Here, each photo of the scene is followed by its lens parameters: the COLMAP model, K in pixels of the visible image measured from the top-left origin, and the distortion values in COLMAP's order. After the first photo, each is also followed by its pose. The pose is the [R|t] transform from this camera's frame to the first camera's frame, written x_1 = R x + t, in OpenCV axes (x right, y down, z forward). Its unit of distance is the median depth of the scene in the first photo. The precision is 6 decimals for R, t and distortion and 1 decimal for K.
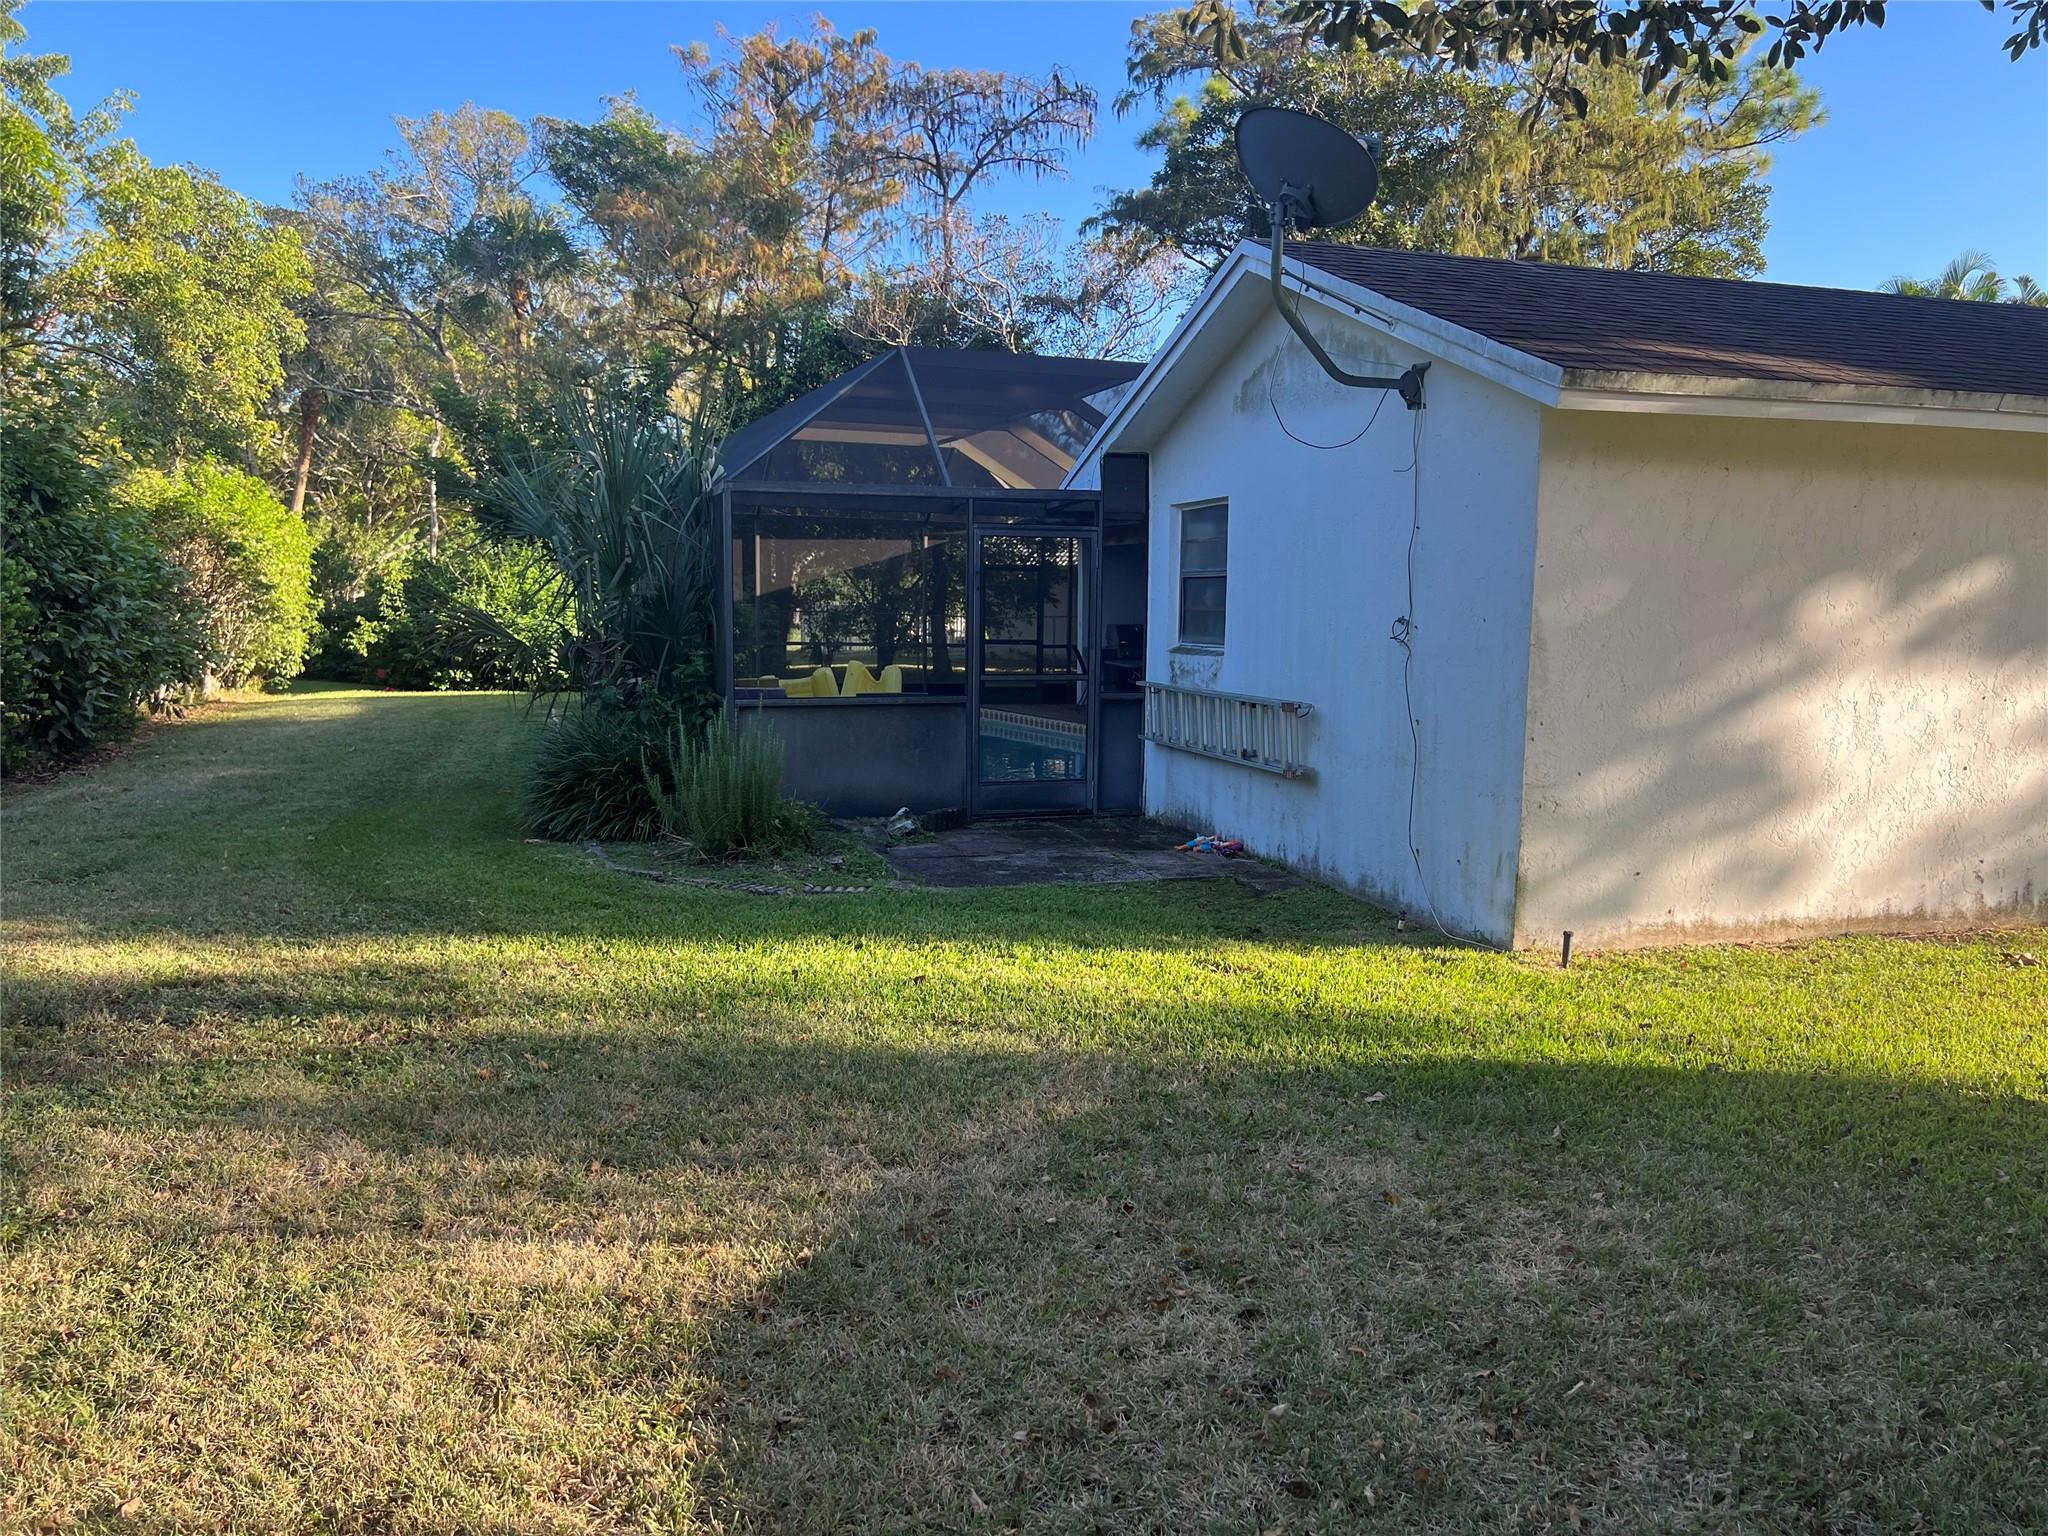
lens RADIAL K [[1559.5, 0, 1014.3], [0, 1559.5, 769.4], [0, 0, 1]] dist [0.082048, -0.061749]
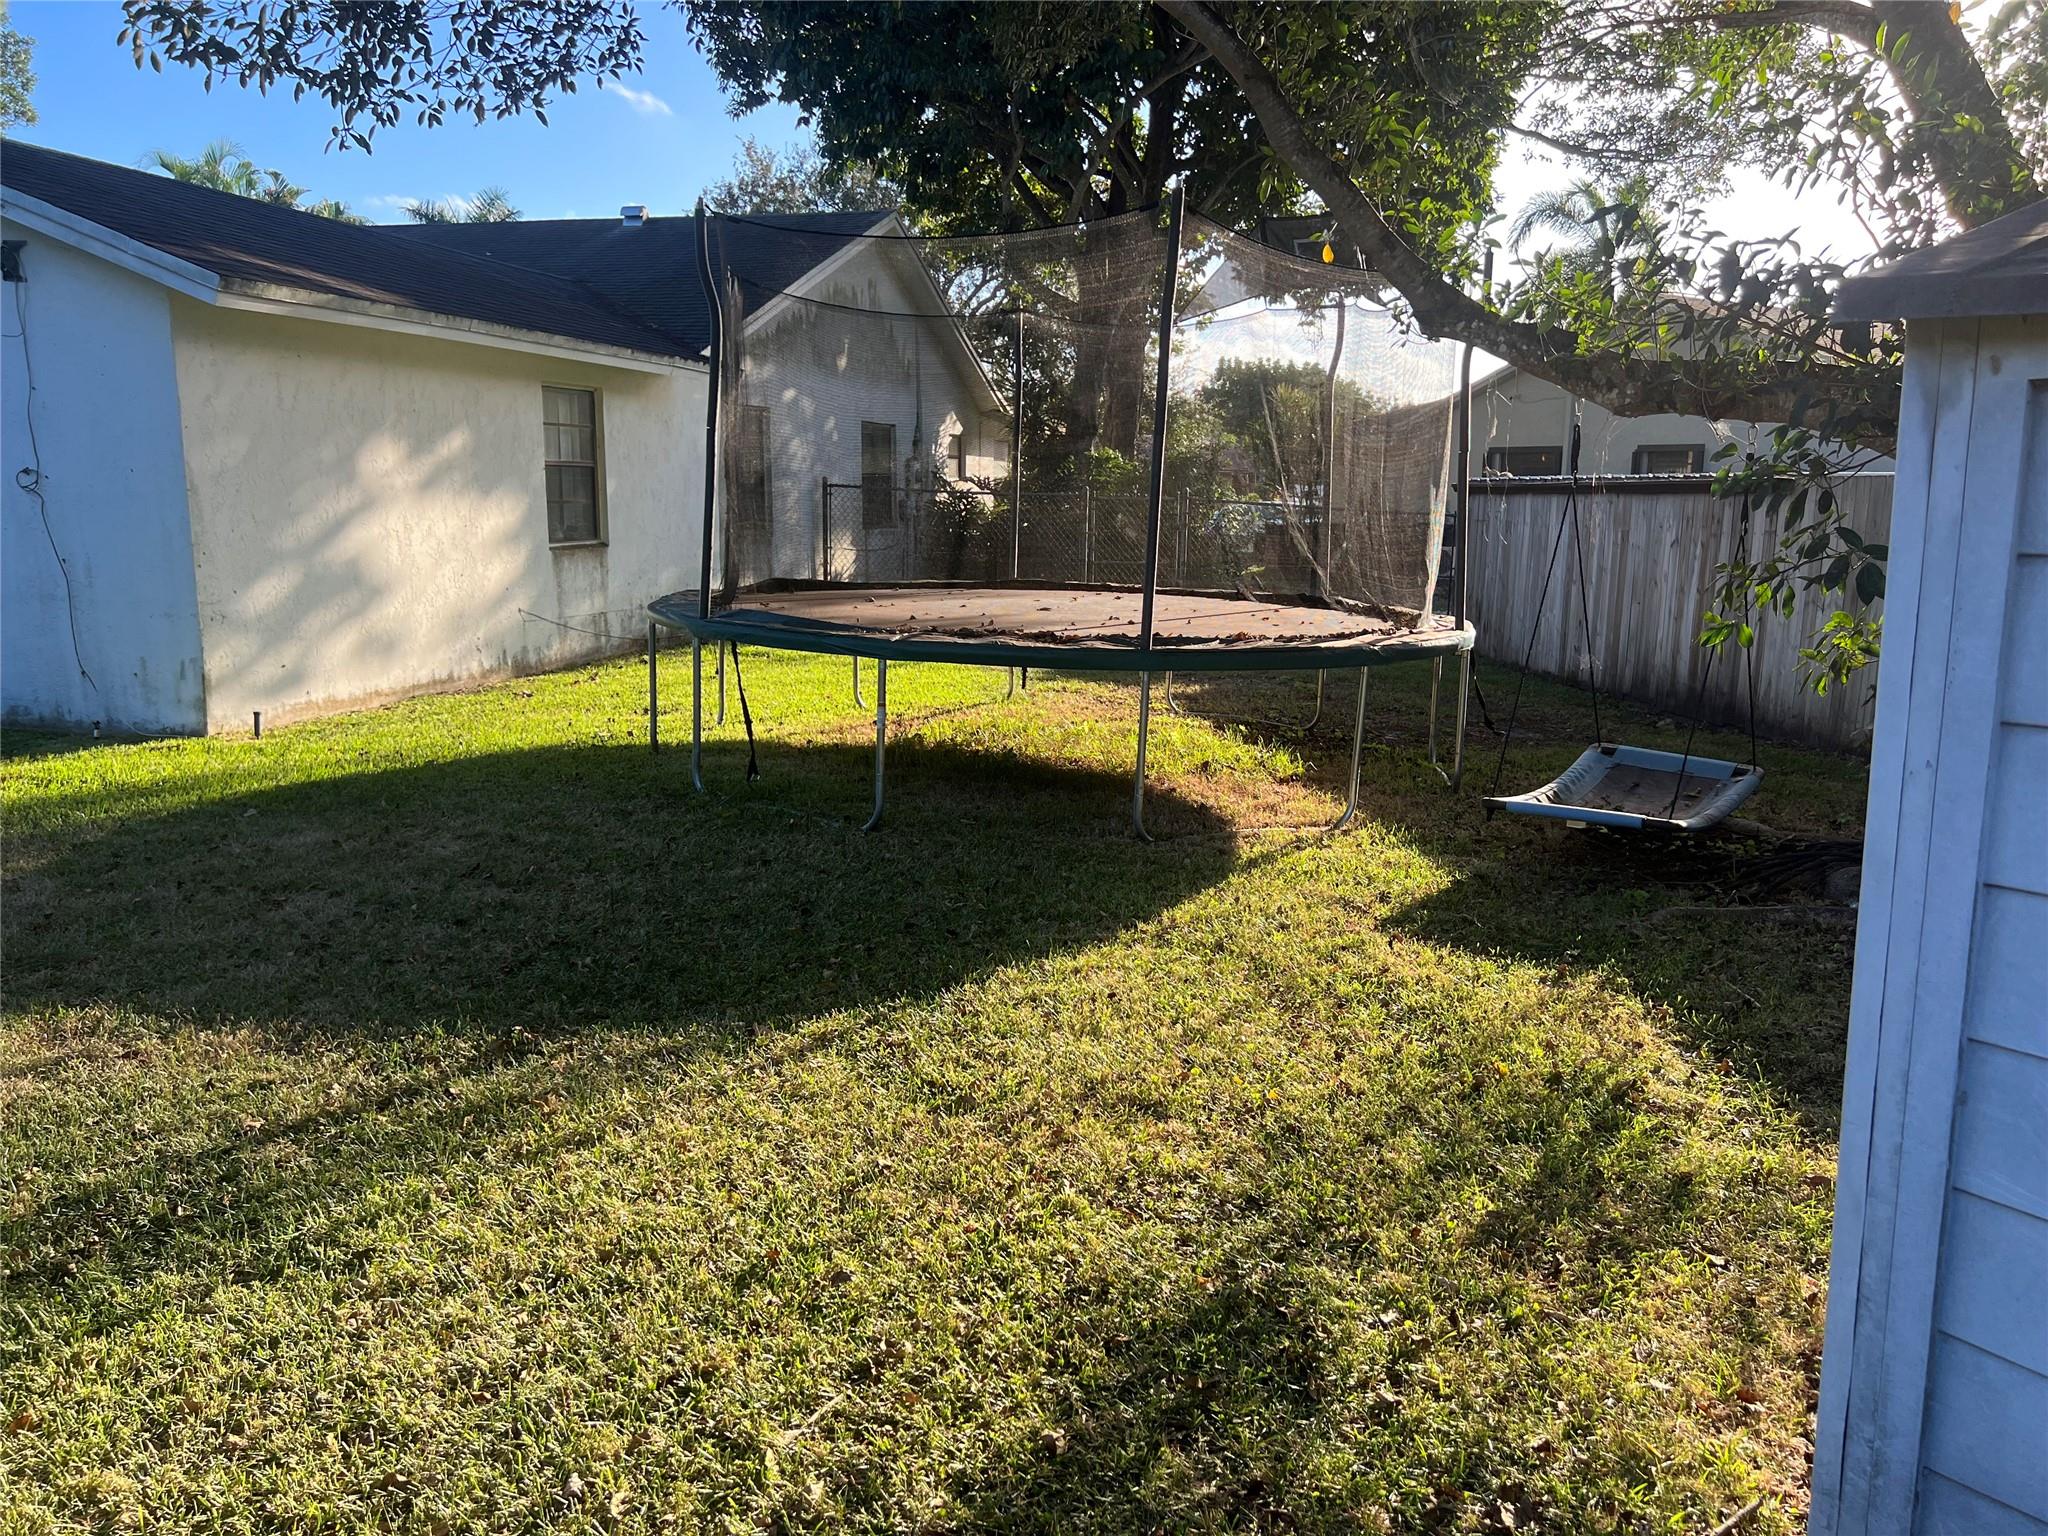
lens RADIAL K [[1559.5, 0, 1014.3], [0, 1559.5, 769.4], [0, 0, 1]] dist [0.082048, -0.061749]
pose [[0.544328, -0.164403, 0.822605, -0.382013], [0.095868, 0.986374, 0.133697, 0.033699], [-0.833377, 0.006086, 0.552672, -0.244150]]
